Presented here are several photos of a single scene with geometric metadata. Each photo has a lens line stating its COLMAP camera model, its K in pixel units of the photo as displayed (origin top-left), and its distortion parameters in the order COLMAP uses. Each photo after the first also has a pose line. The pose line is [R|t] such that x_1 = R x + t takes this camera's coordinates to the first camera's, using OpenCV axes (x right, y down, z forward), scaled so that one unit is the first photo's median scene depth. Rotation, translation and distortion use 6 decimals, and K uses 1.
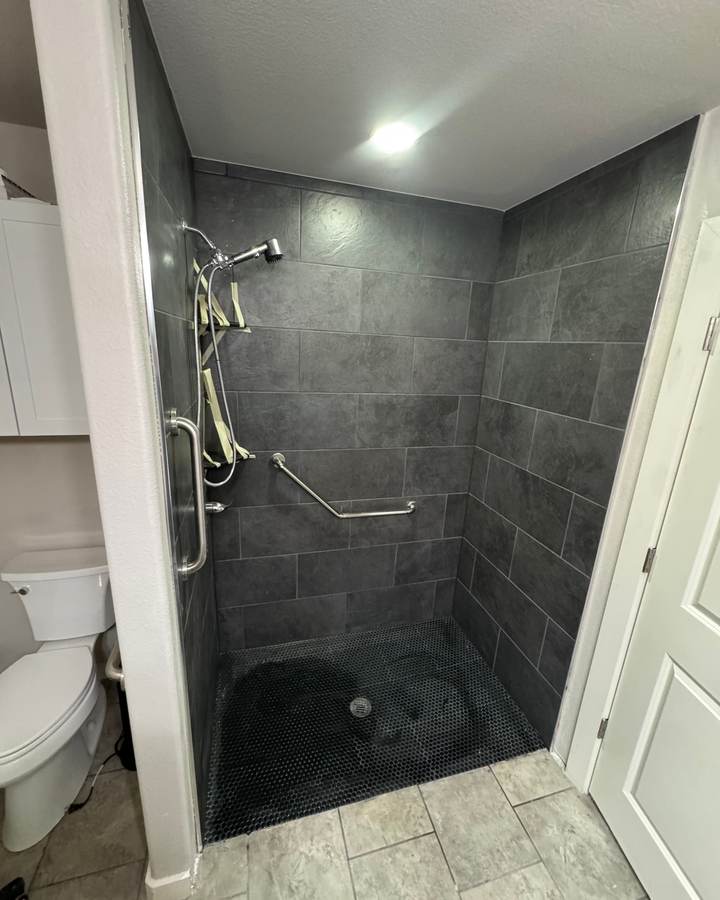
lens RADIAL K [[381.6, 0, 358.1], [0, 381.6, 449.9], [0, 0, 1]] dist [0.001268, 0.000100]
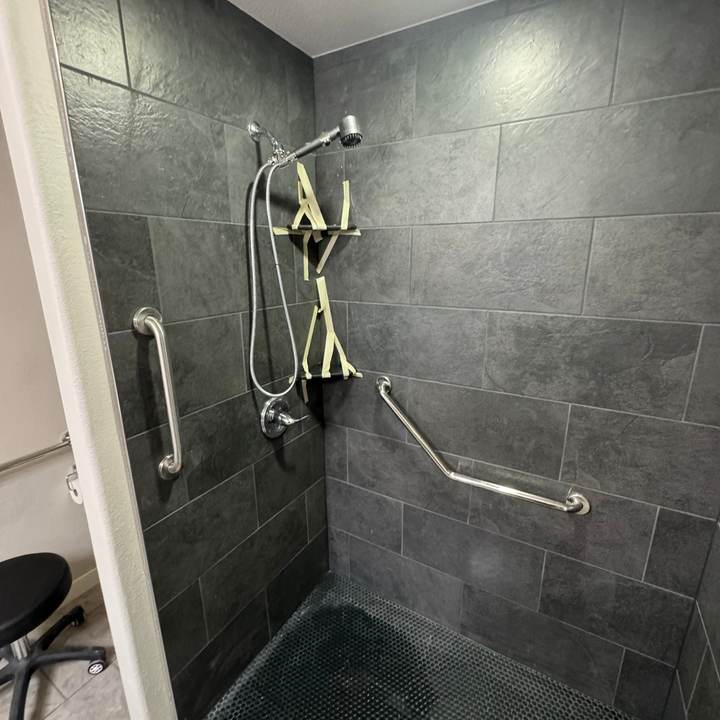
lens RADIAL K [[385.6, 0, 359.6], [0, 385.6, 358.6], [0, 0, 1]] dist [0.001441, -0.000707]
pose [[0.693231, 0.134487, -0.708057, 0.335730], [-0.150466, 0.987793, 0.040305, -0.053572], [0.704834, 0.078598, 0.705004, 0.343794]]
